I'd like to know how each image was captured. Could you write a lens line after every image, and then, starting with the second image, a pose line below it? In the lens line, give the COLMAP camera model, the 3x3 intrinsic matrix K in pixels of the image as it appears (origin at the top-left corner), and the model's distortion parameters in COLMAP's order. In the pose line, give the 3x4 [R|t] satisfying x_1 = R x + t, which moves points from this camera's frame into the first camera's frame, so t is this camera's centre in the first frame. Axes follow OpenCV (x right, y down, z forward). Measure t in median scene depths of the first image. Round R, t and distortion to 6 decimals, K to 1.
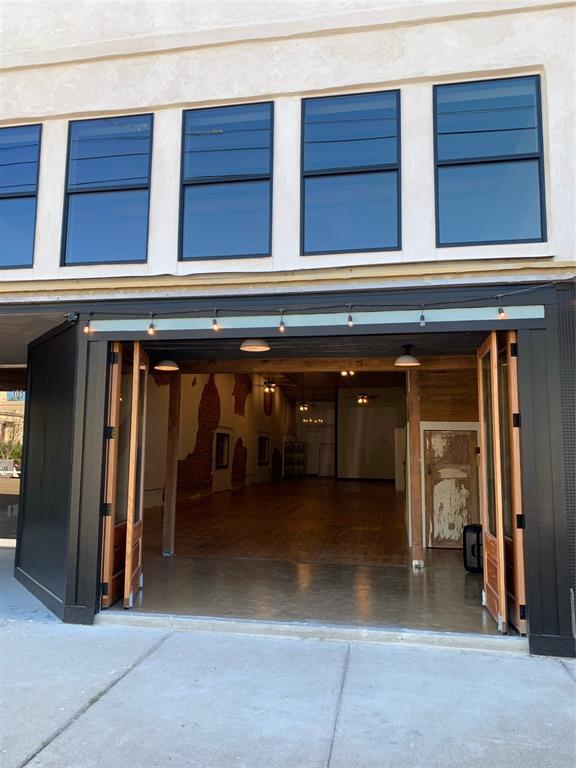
lens RADIAL K [[576.6, 0, 288.0], [0, 576.6, 384.0], [0, 0, 1]] dist [0.027148, -0.055412]
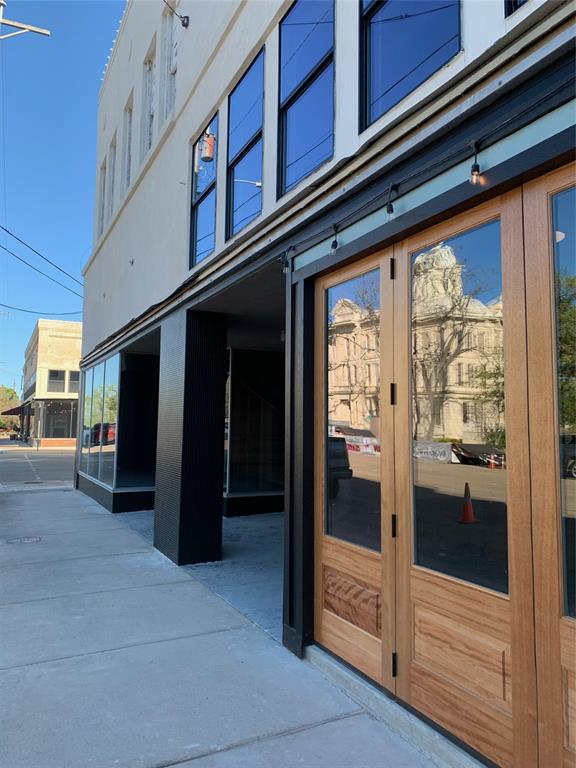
lens RADIAL K [[580.5, 0, 288.1], [0, 580.5, 373.6], [0, 0, 1]] dist [-0.006640, -0.006963]
pose [[0.590175, -0.077487, -0.803548, 0.301721], [0.093754, 0.995226, -0.027111, 0.073458], [0.801813, -0.059335, 0.594622, 0.605406]]
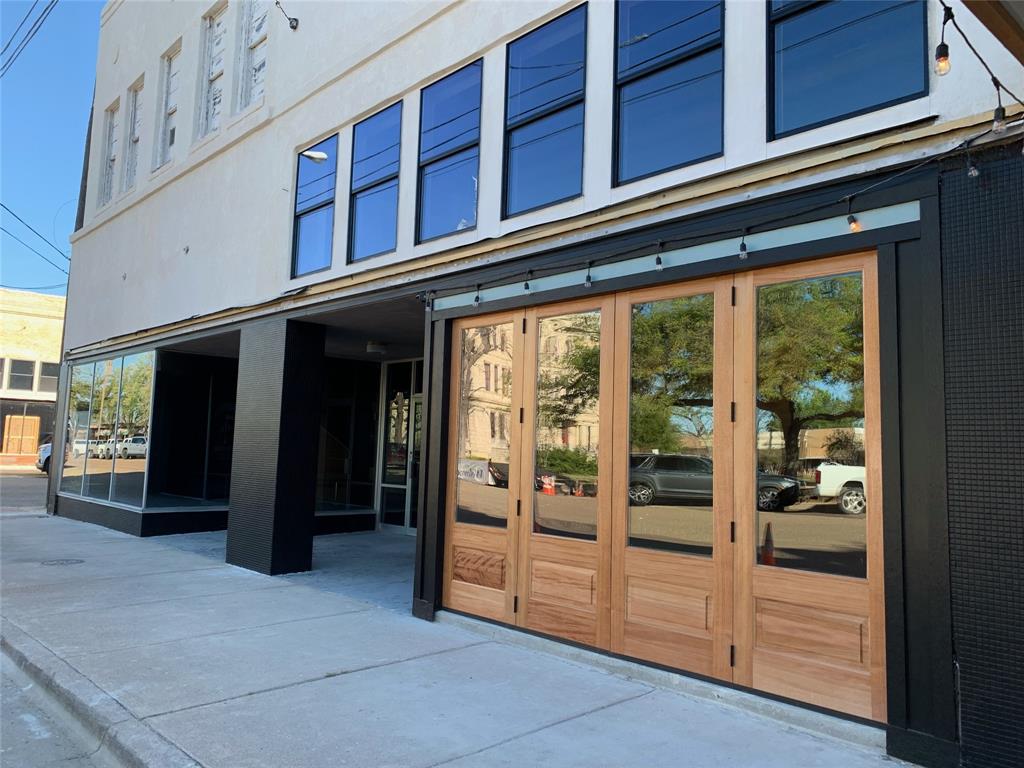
lens RADIAL K [[774.1, 0, 511.3], [0, 774.1, 372.3], [0, 0, 1]] dist [-0.006640, -0.006963]
pose [[0.802700, -0.047677, -0.594474, 0.572778], [0.050661, 0.998648, -0.011686, 0.034566], [0.594227, -0.020736, 0.804030, 0.078386]]
